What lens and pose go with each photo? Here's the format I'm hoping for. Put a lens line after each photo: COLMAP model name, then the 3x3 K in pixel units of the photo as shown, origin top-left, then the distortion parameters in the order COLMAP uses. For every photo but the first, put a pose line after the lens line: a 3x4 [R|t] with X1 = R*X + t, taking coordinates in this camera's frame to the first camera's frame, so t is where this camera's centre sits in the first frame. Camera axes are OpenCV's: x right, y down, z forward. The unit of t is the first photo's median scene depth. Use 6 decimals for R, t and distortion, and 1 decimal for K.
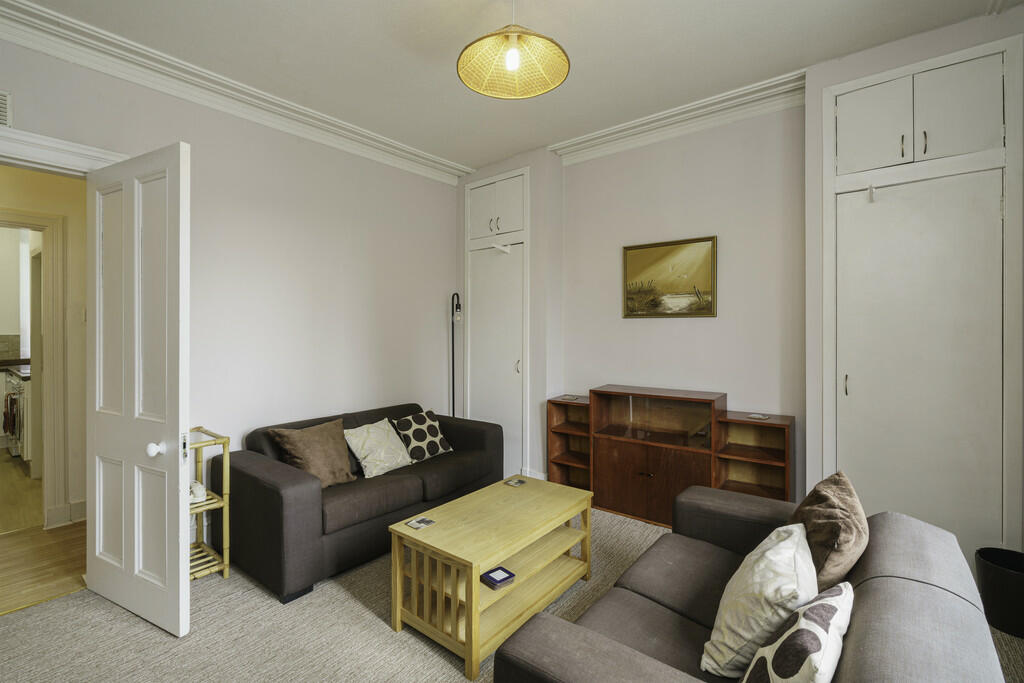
lens RADIAL K [[459.8, 0, 512.4], [0, 459.8, 331.0], [0, 0, 1]] dist [-0.004768, 0.001302]
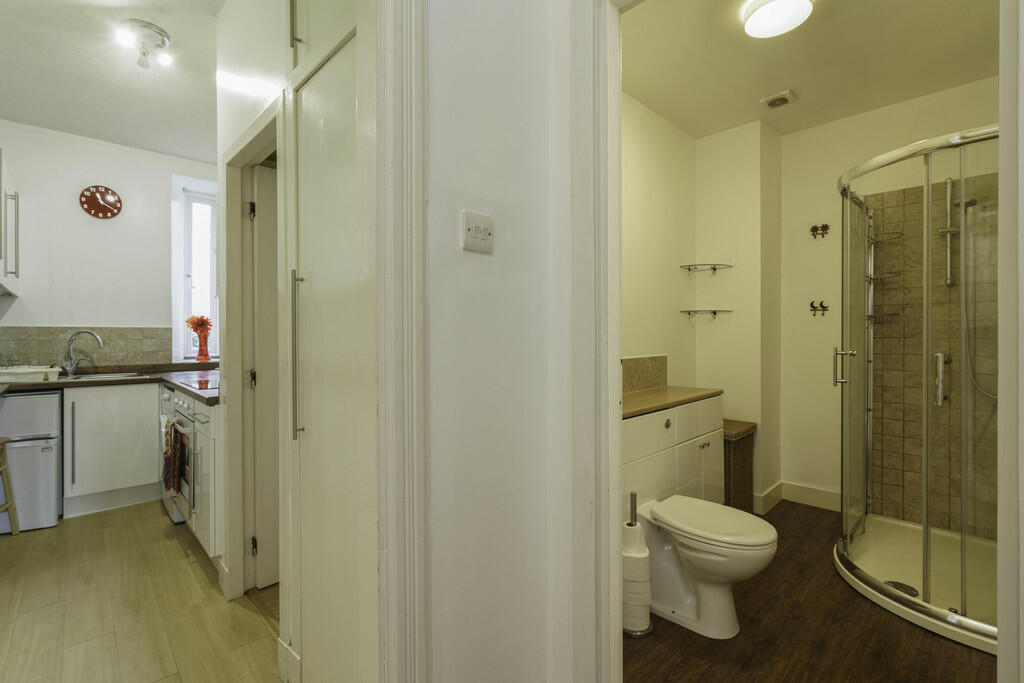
lens RADIAL K [[459.8, 0, 504.9], [0, 459.8, 338.6], [0, 0, 1]] dist [-0.004768, 0.001302]
pose [[0.990060, -0.002907, -0.140616, -0.533692], [0.003351, 0.999990, 0.002921, 0.026299], [0.140606, -0.003363, 0.990060, 0.430028]]
